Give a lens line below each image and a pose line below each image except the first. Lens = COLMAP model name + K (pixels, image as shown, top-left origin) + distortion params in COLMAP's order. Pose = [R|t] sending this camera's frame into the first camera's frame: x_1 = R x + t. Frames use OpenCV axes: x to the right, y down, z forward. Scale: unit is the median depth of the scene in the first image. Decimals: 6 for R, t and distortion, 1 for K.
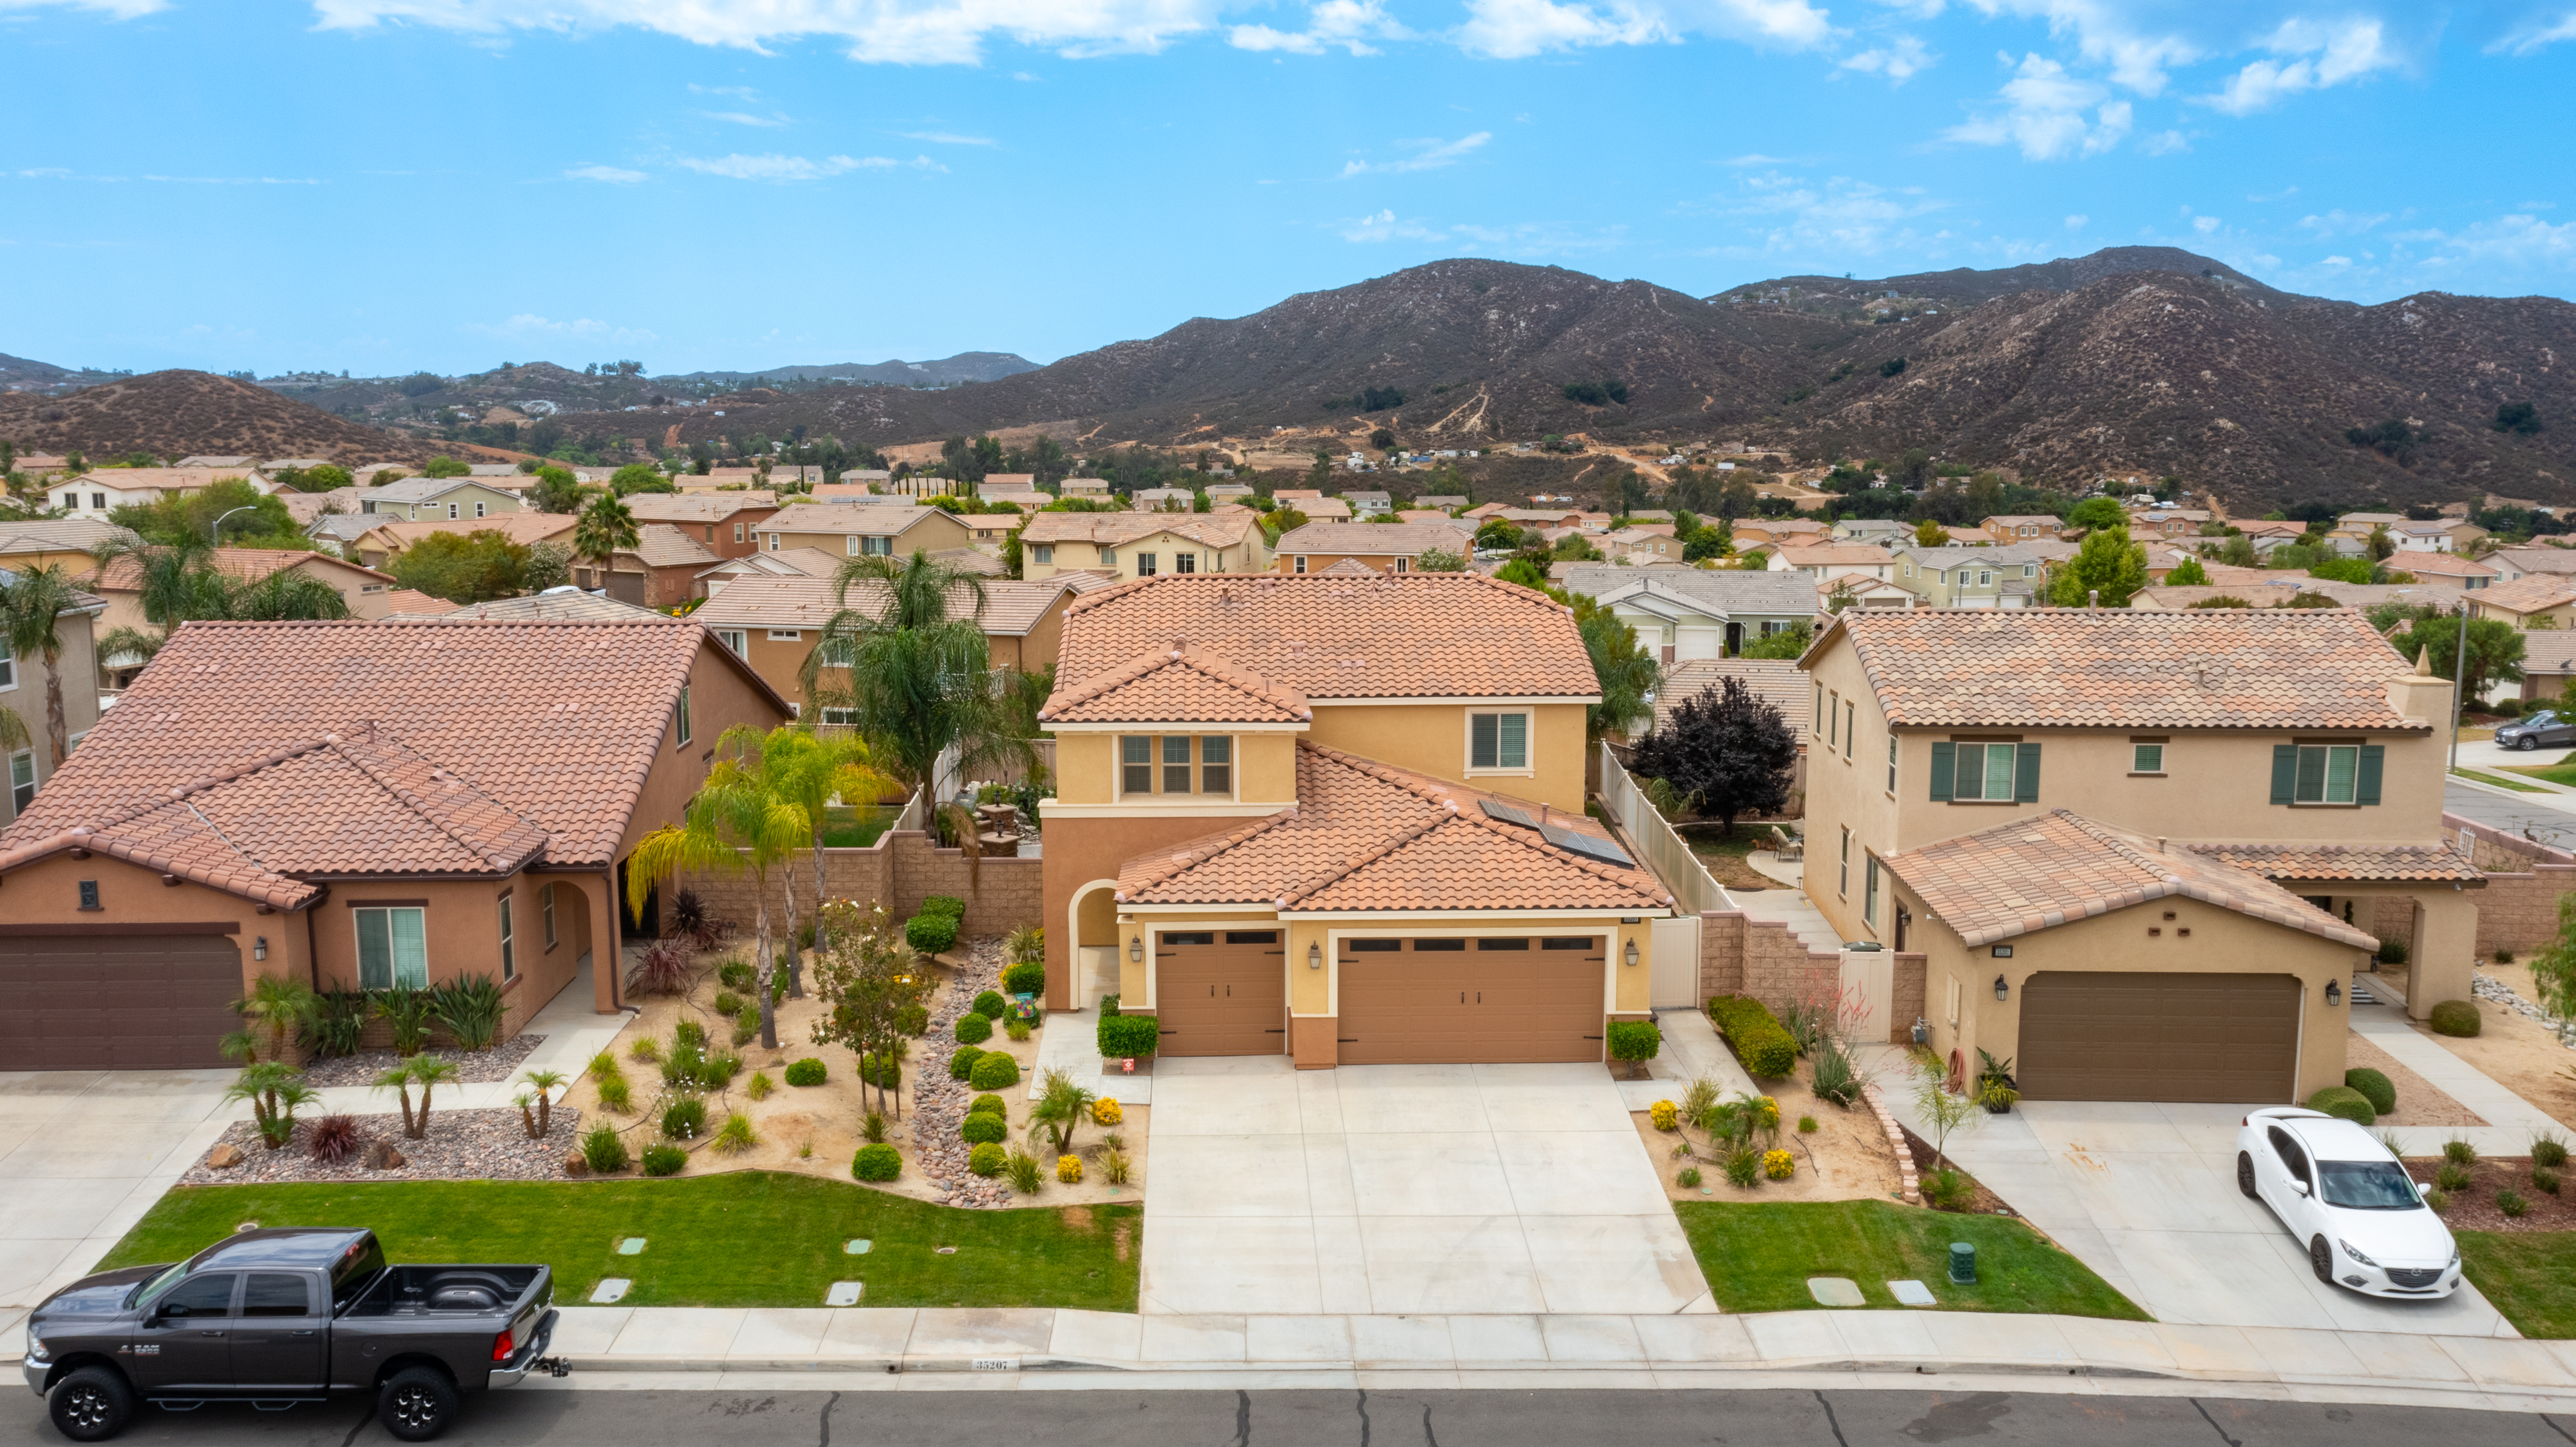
lens RADIAL K [[2081.7, 0, 1288.0], [0, 2081.7, 723.5], [0, 0, 1]] dist [-0.015086, -0.001793]
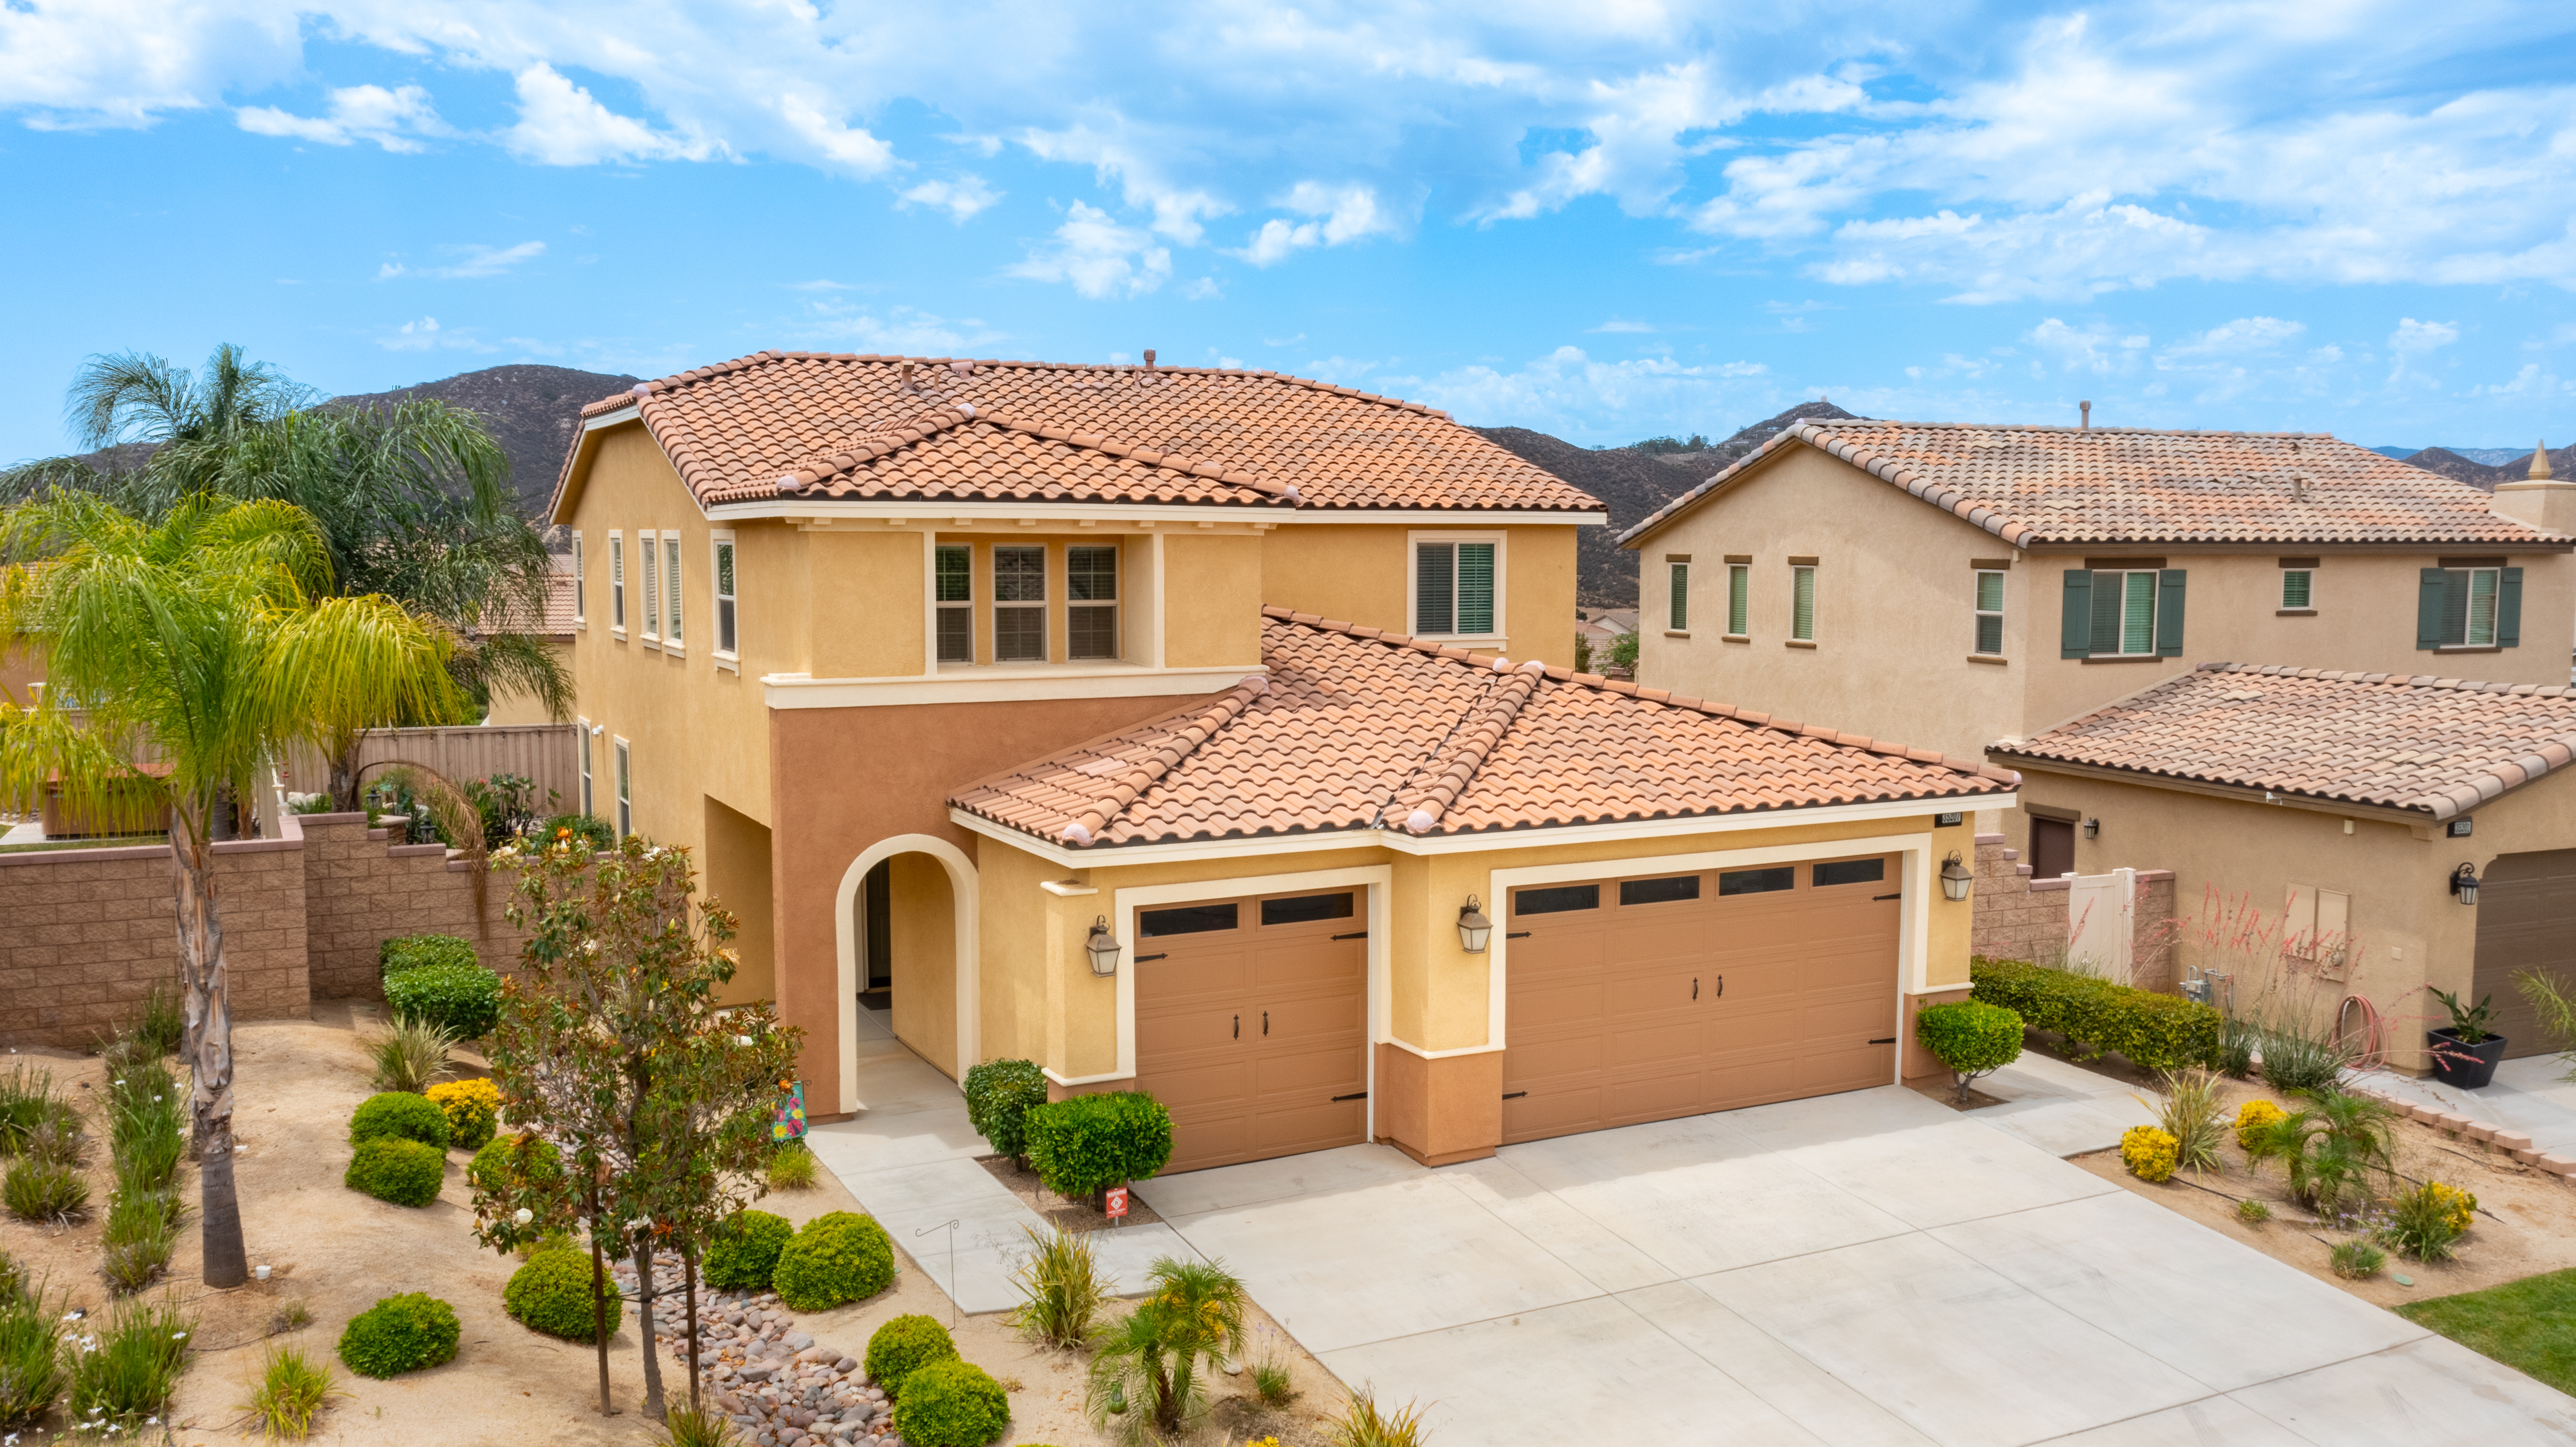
lens RADIAL K [[2058.4, 0, 1306.1], [0, 2058.4, 699.7], [0, 0, 1]] dist [-0.001710, -0.002694]
pose [[0.901021, -0.031232, 0.432649, -0.065864], [0.061457, 0.996535, -0.056052, 0.023787], [-0.429399, 0.077094, 0.899818, 0.164344]]
